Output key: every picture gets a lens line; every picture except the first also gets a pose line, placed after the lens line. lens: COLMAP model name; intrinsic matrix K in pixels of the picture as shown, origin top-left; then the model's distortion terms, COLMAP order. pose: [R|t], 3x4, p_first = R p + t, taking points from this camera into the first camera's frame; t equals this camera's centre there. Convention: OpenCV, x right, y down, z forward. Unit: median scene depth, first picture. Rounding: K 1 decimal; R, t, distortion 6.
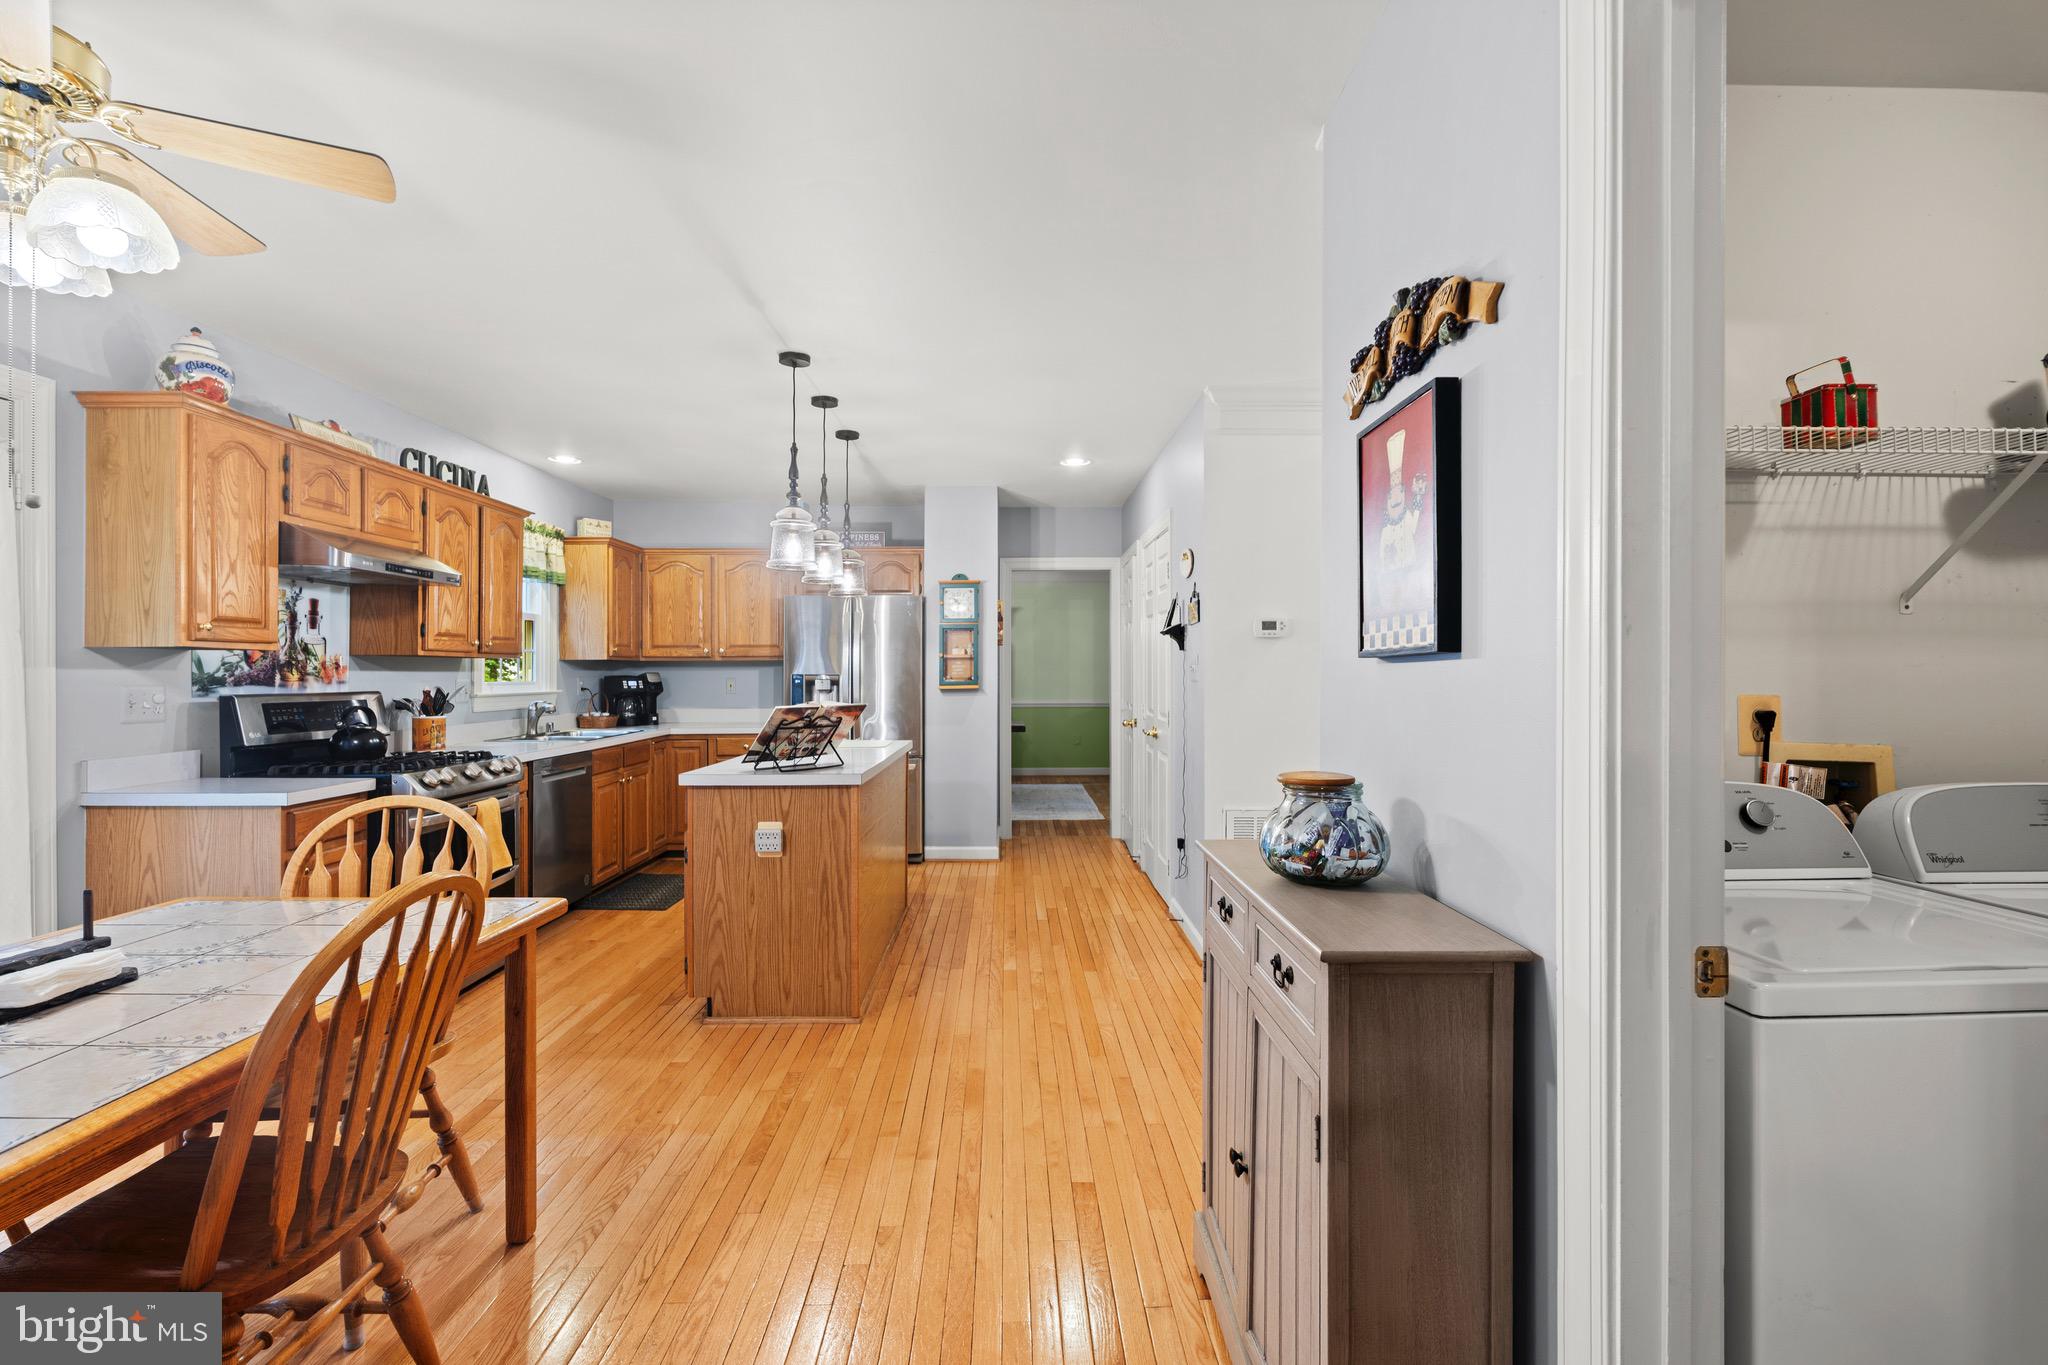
lens RADIAL K [[903.5, 0, 1017.1], [0, 903.5, 672.6], [0, 0, 1]] dist [-0.005308, 0.000855]
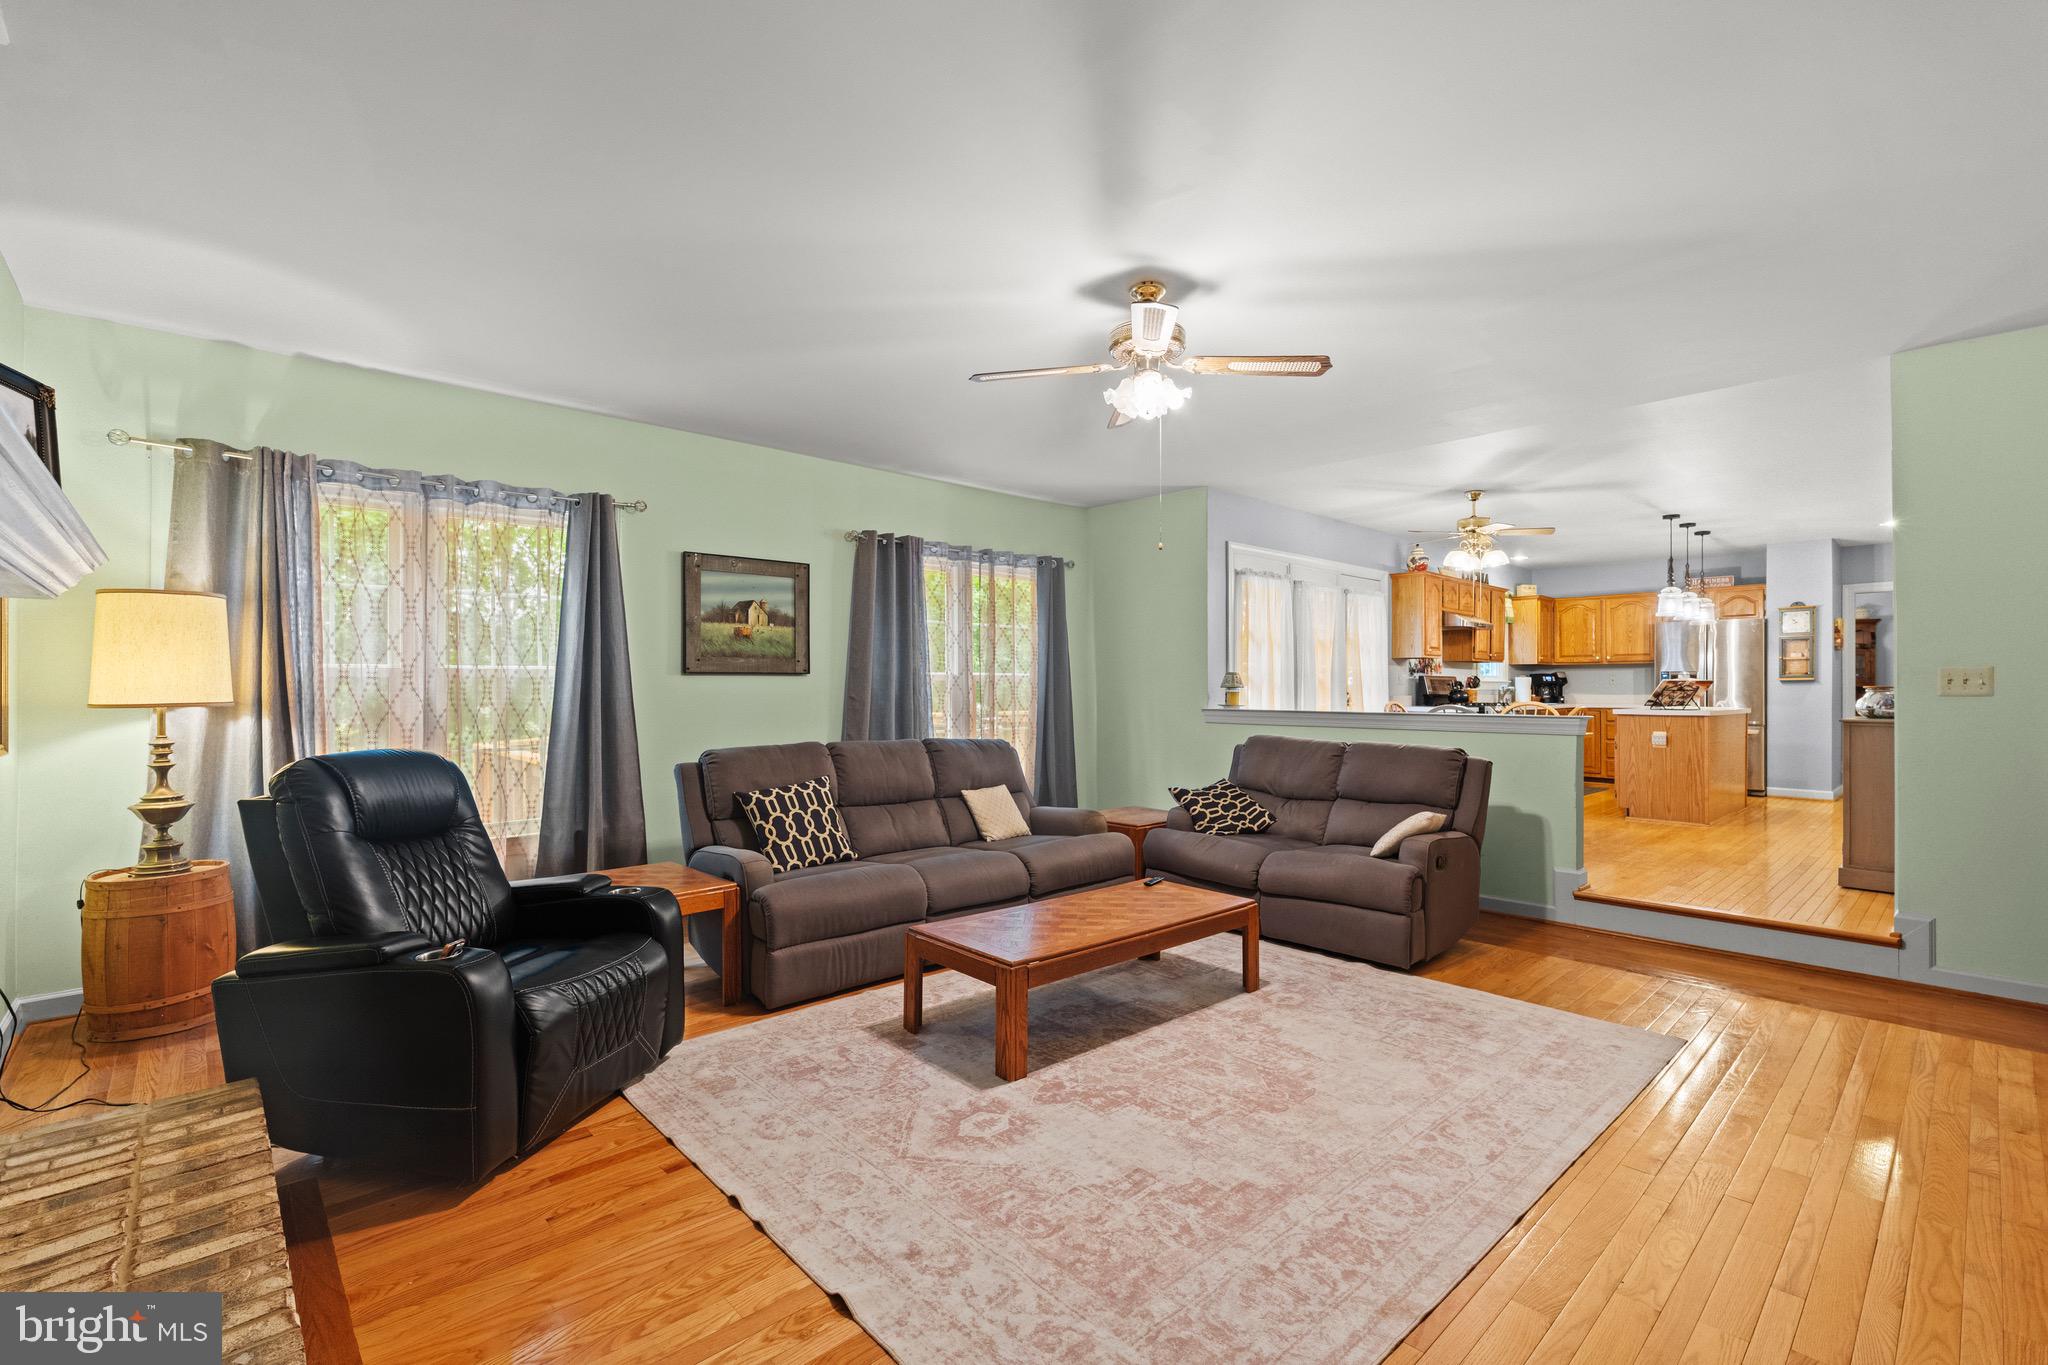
lens RADIAL K [[903.5, 0, 1019.0], [0, 903.5, 679.8], [0, 0, 1]] dist [-0.005308, 0.000855]
pose [[0.669564, -0.003523, -0.742746, 0.176268], [-0.004248, 0.999954, -0.008573, 0.035059], [0.742743, 0.008895, 0.669518, -0.916944]]
